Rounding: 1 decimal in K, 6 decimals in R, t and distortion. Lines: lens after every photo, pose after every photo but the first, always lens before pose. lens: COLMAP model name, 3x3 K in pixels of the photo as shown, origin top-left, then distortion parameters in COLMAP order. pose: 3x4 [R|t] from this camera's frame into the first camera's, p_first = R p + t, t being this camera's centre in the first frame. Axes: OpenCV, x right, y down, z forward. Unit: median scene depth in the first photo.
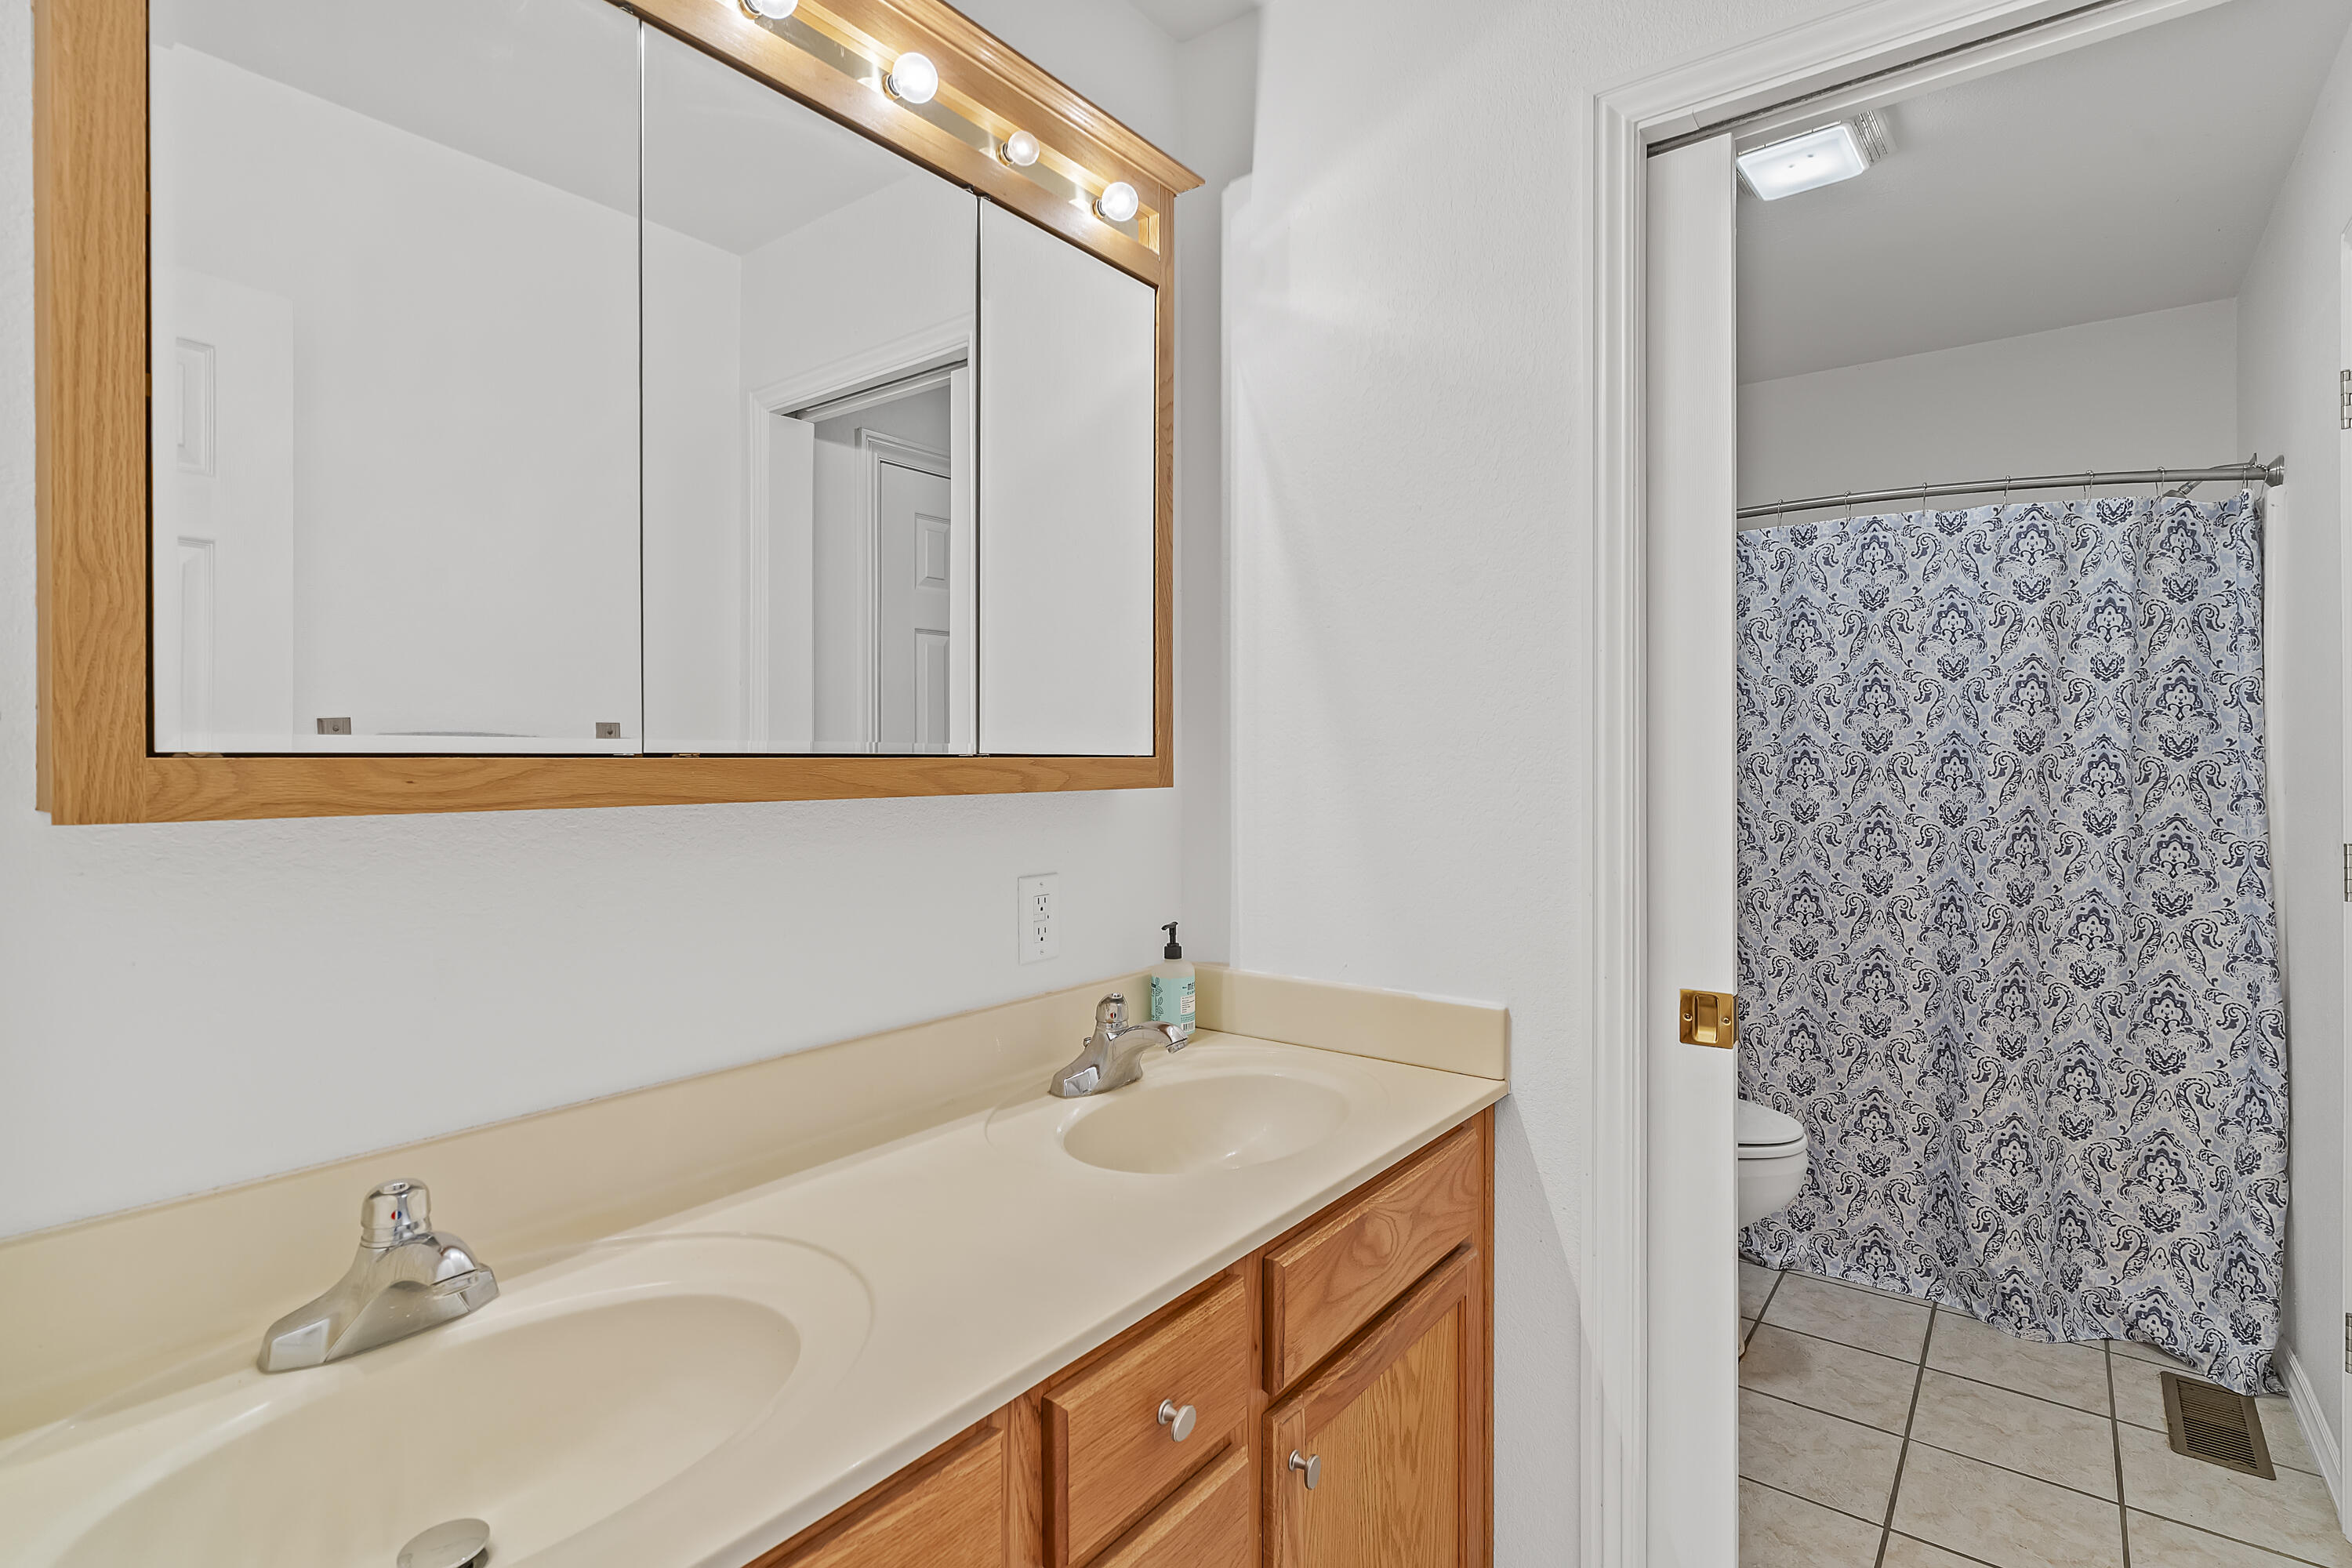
lens RADIAL K [[1191.9, 0, 1182.4], [0, 1191.9, 768.9], [0, 0, 1]] dist [-0.004460, 0.005854]
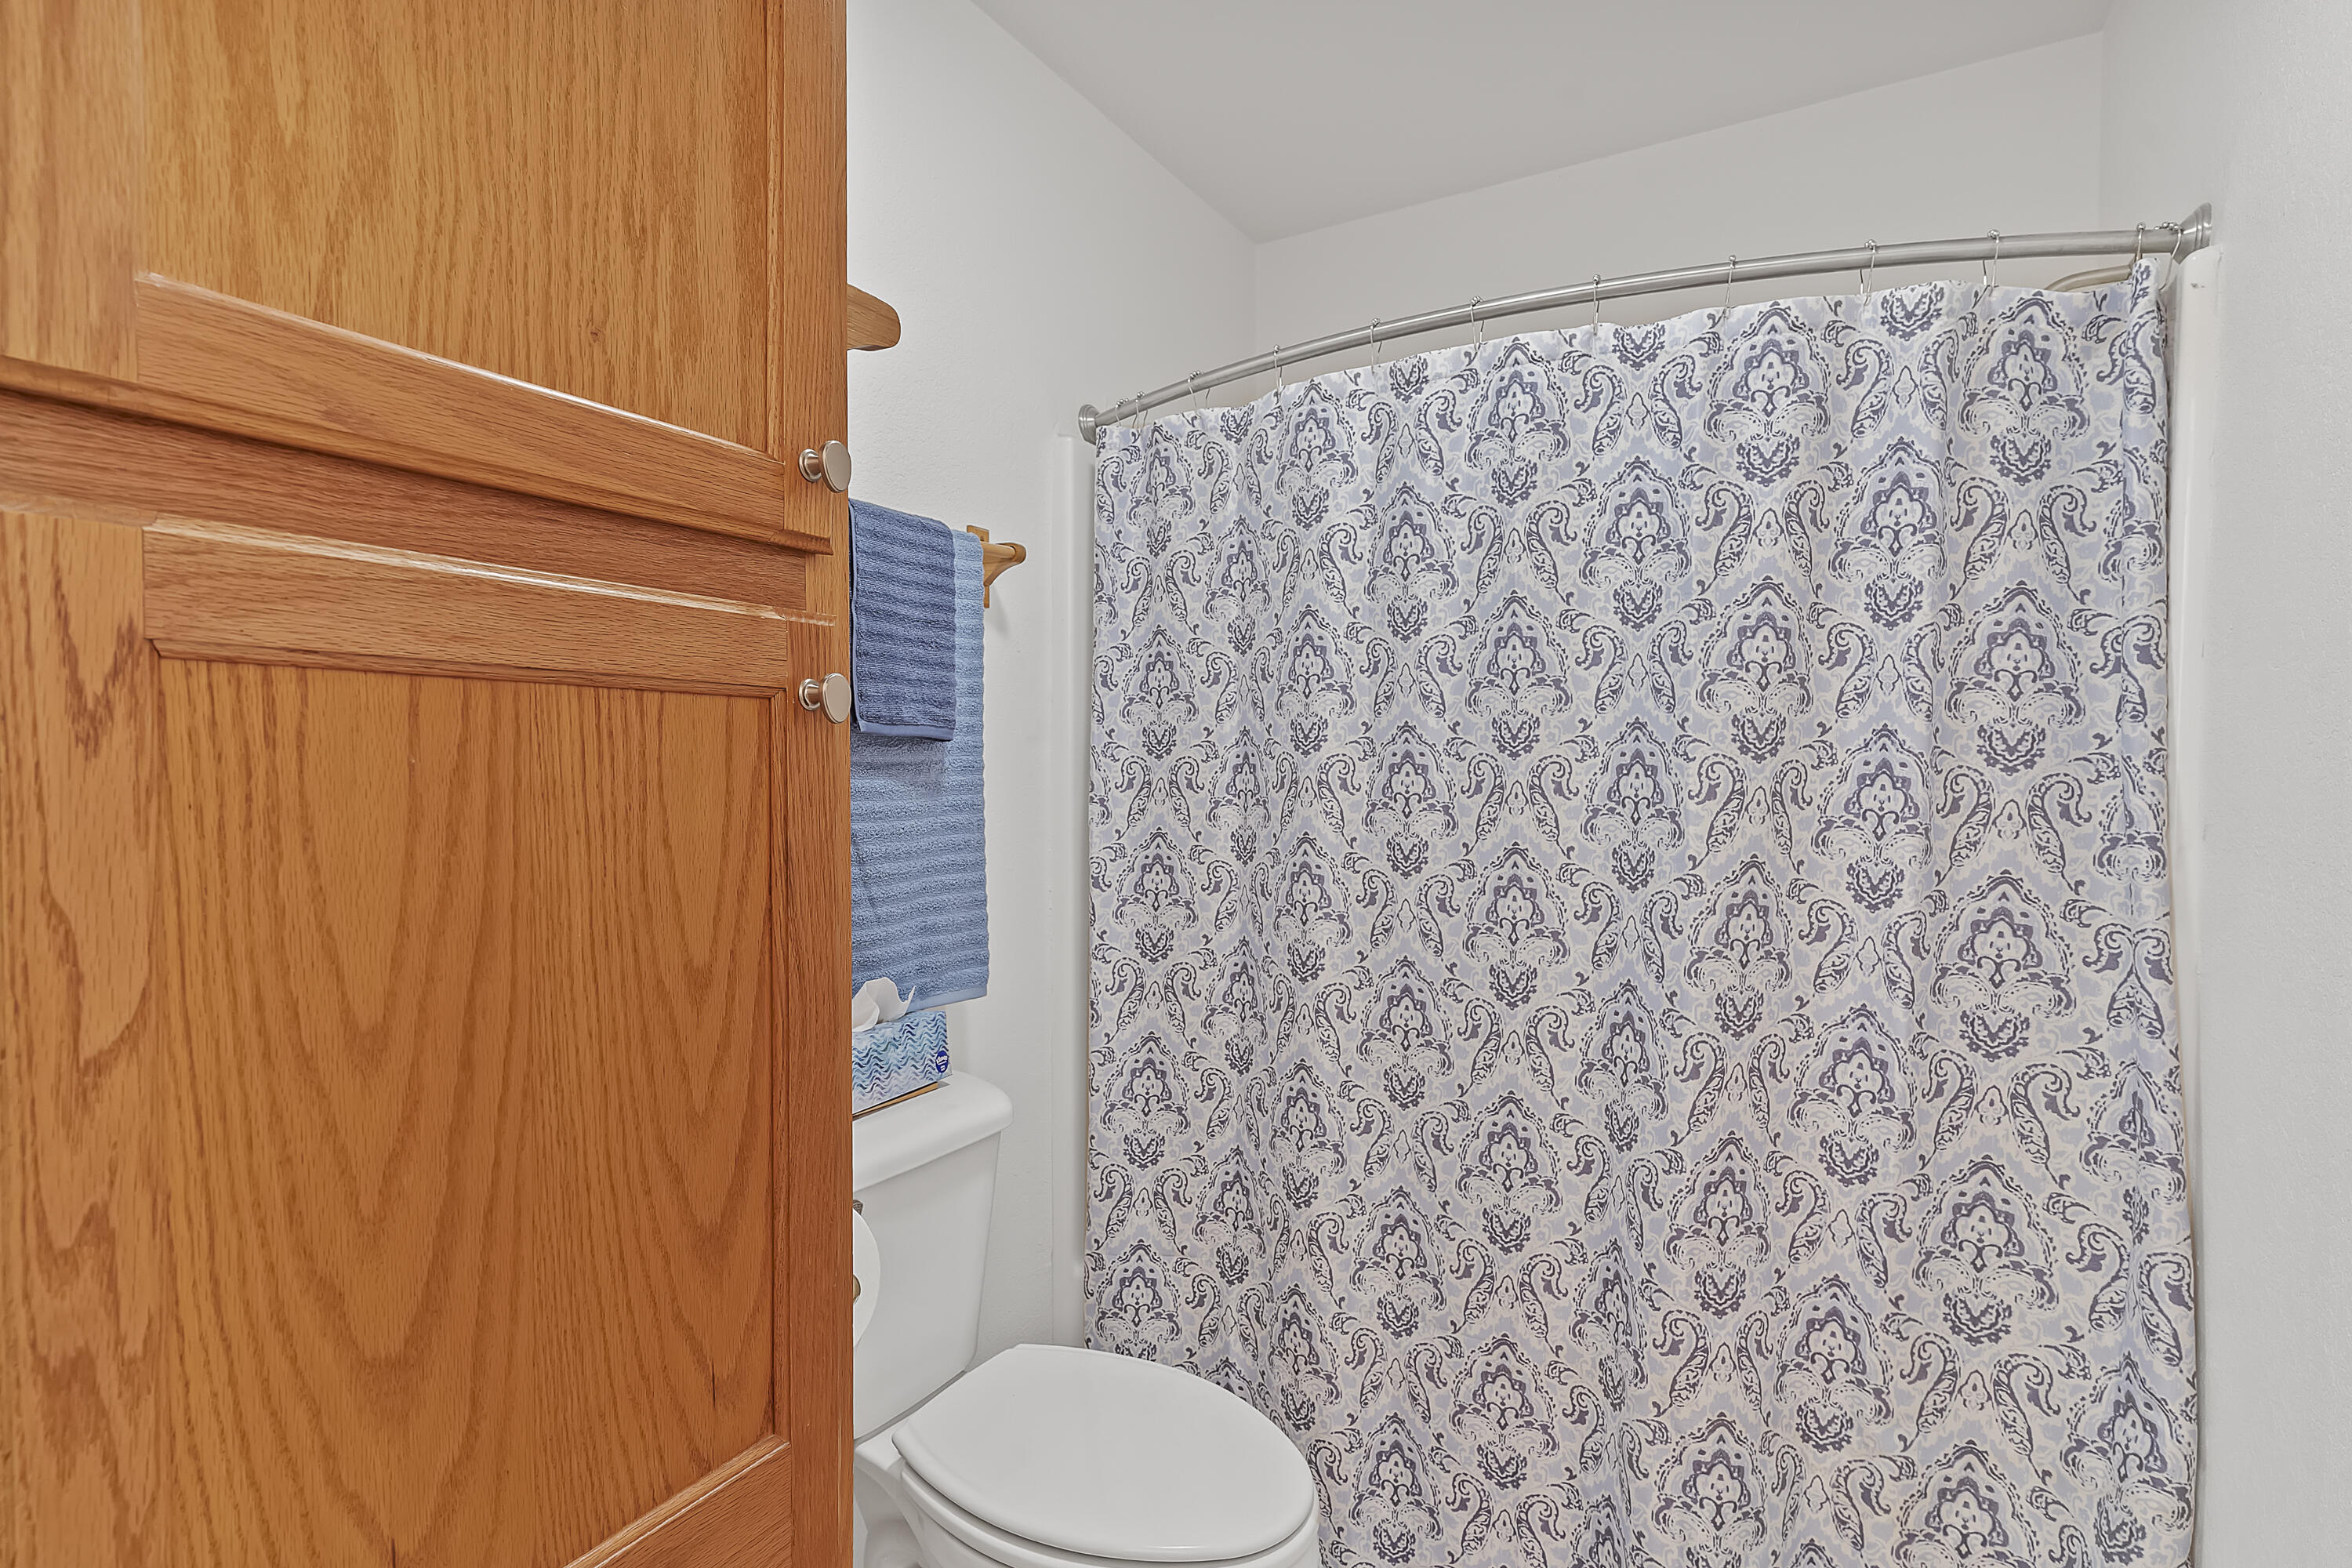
lens RADIAL K [[1152.5, 0, 1174.7], [0, 1152.5, 793.3], [0, 0, 1]] dist [0.000700, -0.000602]
pose [[0.994969, 0.003317, 0.100126, 0.391116], [-0.005602, 0.999730, 0.022545, -0.007592], [-0.100024, -0.022993, 0.994719, 0.498950]]
